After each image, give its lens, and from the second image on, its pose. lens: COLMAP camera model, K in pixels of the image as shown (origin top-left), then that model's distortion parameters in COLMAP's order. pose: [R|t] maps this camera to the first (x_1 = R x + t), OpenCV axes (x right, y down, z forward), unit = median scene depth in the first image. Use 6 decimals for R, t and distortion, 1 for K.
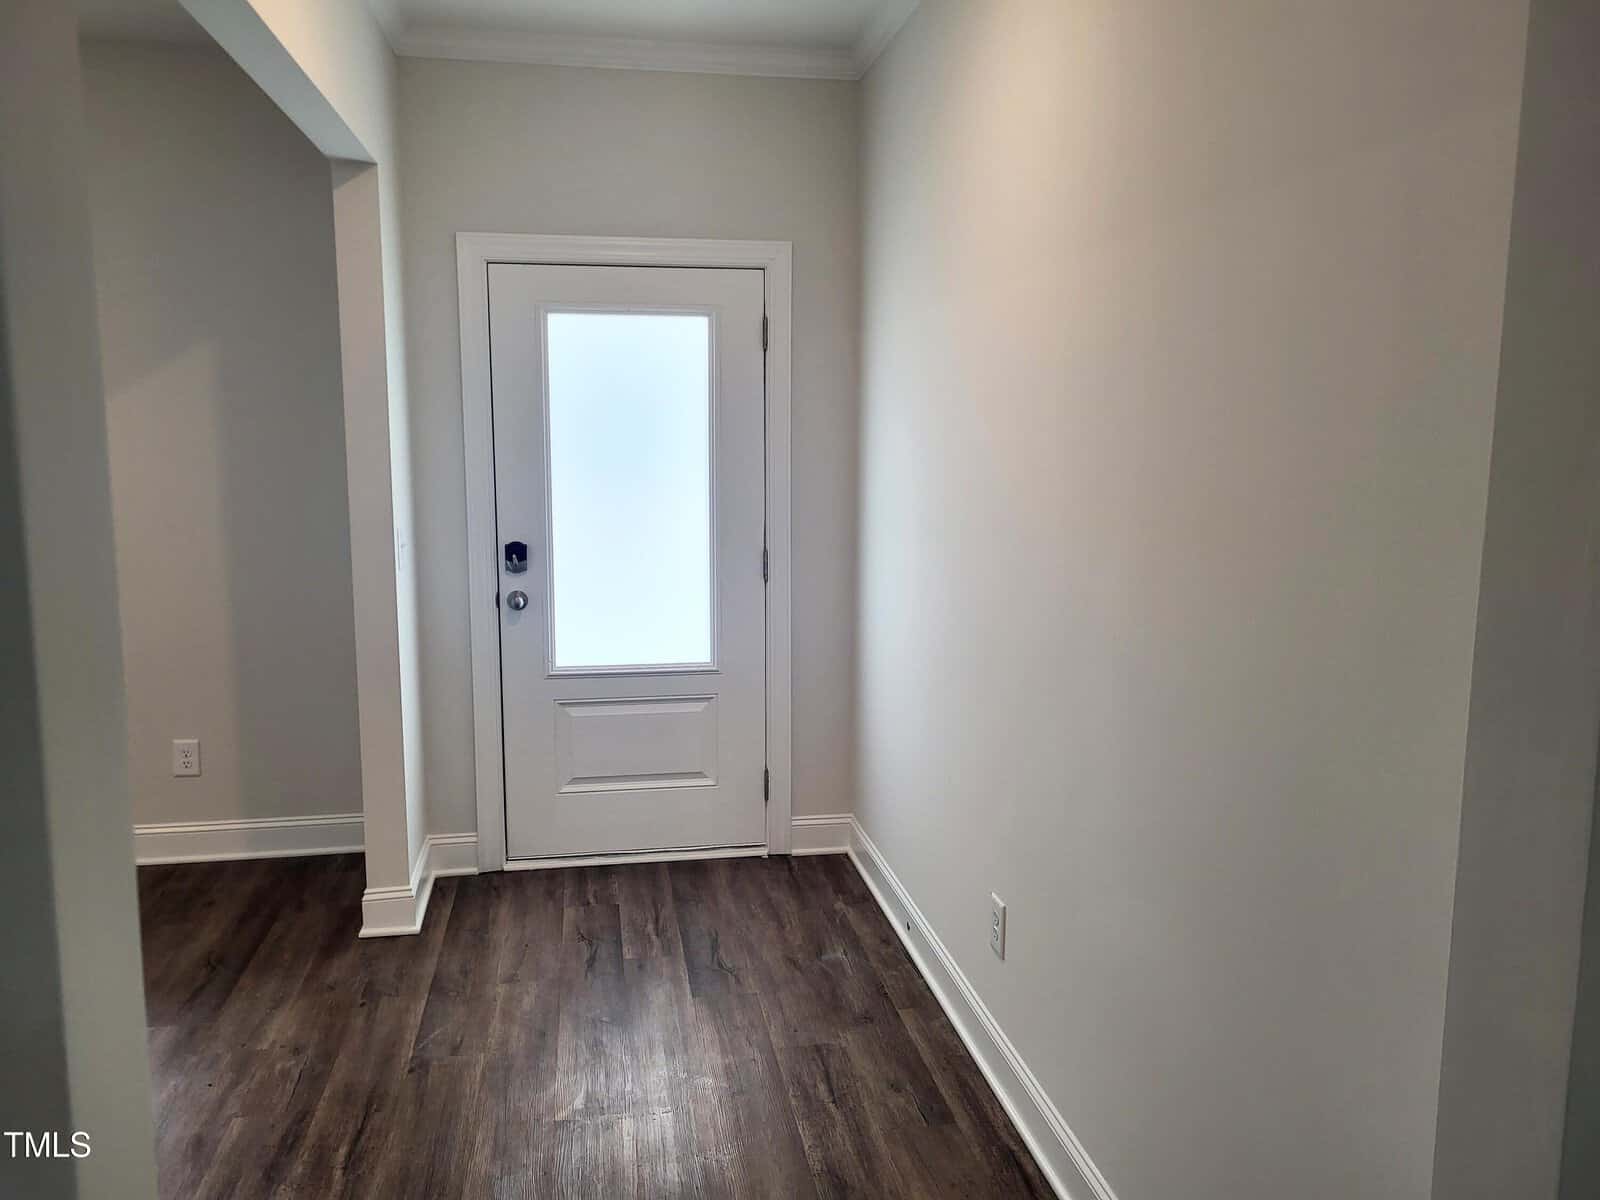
lens RADIAL K [[1267.1, 0, 801.2], [0, 1267.1, 602.7], [0, 0, 1]] dist [0.005971, -0.001216]
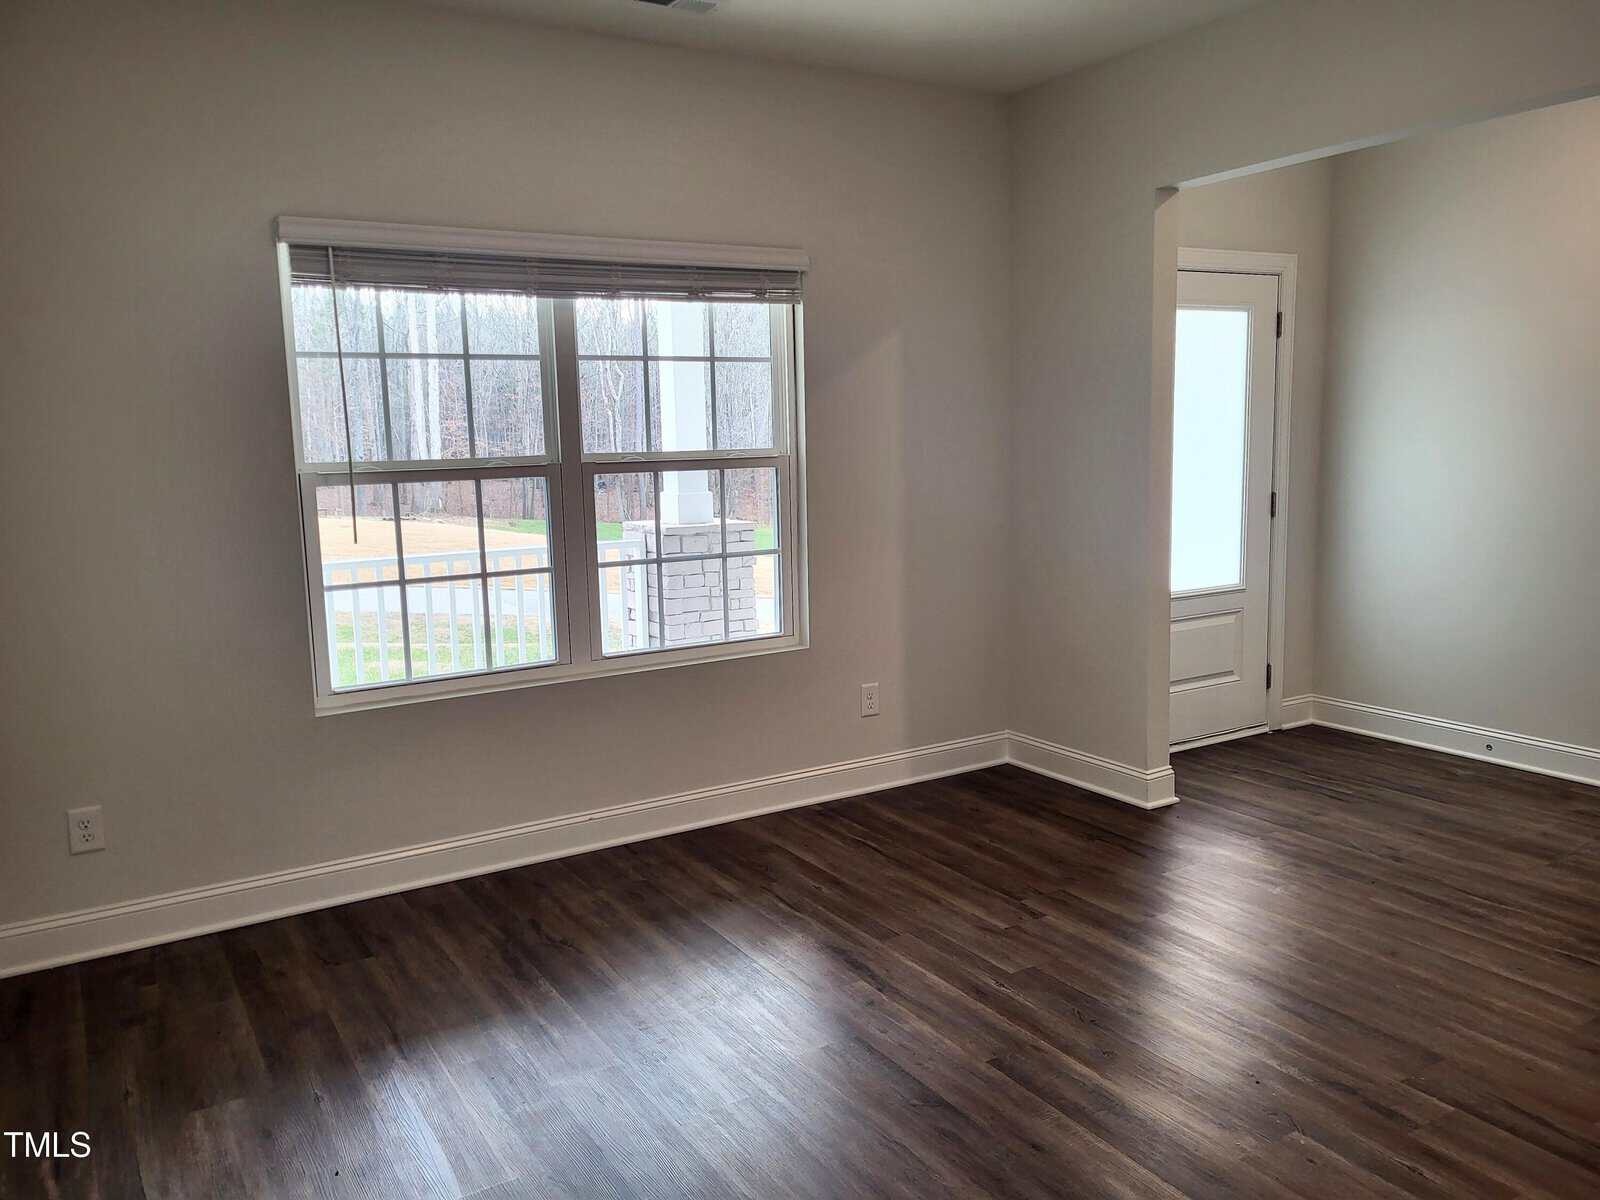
lens RADIAL K [[1267.1, 0, 806.8], [0, 1267.1, 599.7], [0, 0, 1]] dist [0.005971, -0.001216]
pose [[0.931181, -0.073887, 0.356993, -0.982019], [0.075027, 0.997124, 0.010673, 0.018585], [-0.356755, 0.016846, 0.934046, -0.037414]]
